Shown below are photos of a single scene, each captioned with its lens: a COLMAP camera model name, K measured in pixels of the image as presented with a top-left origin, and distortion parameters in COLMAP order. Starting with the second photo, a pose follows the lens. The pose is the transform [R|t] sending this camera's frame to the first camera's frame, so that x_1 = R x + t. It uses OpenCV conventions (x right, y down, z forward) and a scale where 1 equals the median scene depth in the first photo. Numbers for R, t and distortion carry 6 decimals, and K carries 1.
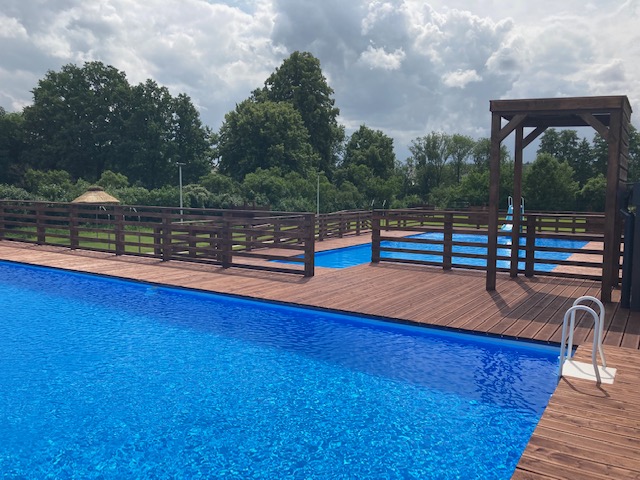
lens RADIAL K [[532.2, 0, 317.9], [0, 532.2, 237.5], [0, 0, 1]] dist [0.041333, -0.043791]
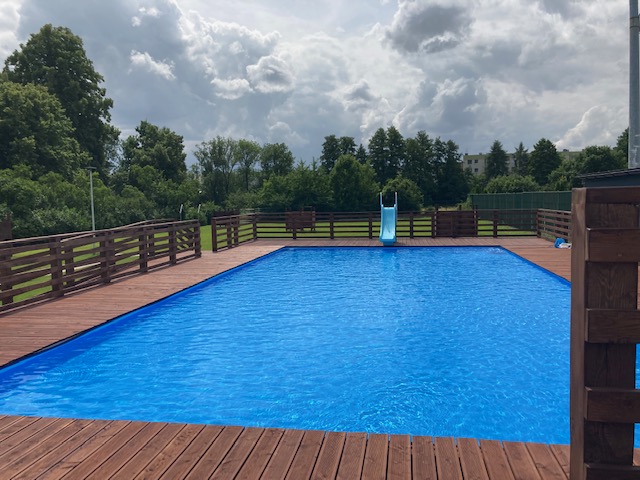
lens RADIAL K [[532.2, 0, 316.1], [0, 532.2, 241.3], [0, 0, 1]] dist [0.041333, -0.043791]
pose [[0.921119, -0.060617, 0.384533, -0.001144], [0.064554, 0.997911, 0.002674, -0.006251], [-0.383892, 0.022360, 0.923107, 0.123332]]
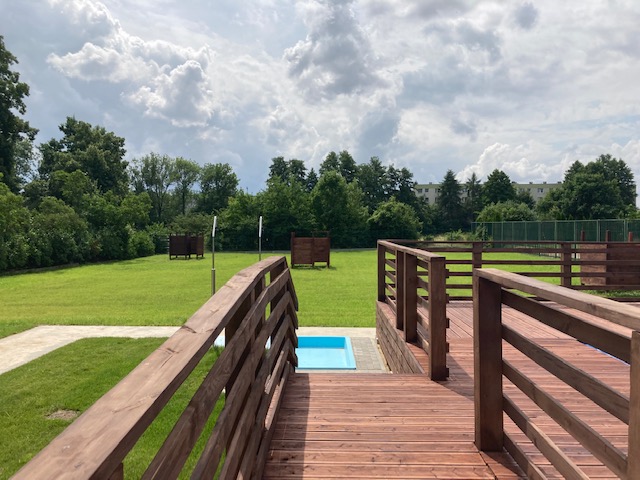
lens RADIAL K [[532.2, 0, 324.2], [0, 532.2, 243.4], [0, 0, 1]] dist [0.041333, -0.043791]
pose [[0.852790, -0.025025, 0.521655, 0.002852], [0.052412, 0.997910, -0.037809, -0.017023], [-0.519618, 0.059584, 0.852318, 0.291310]]
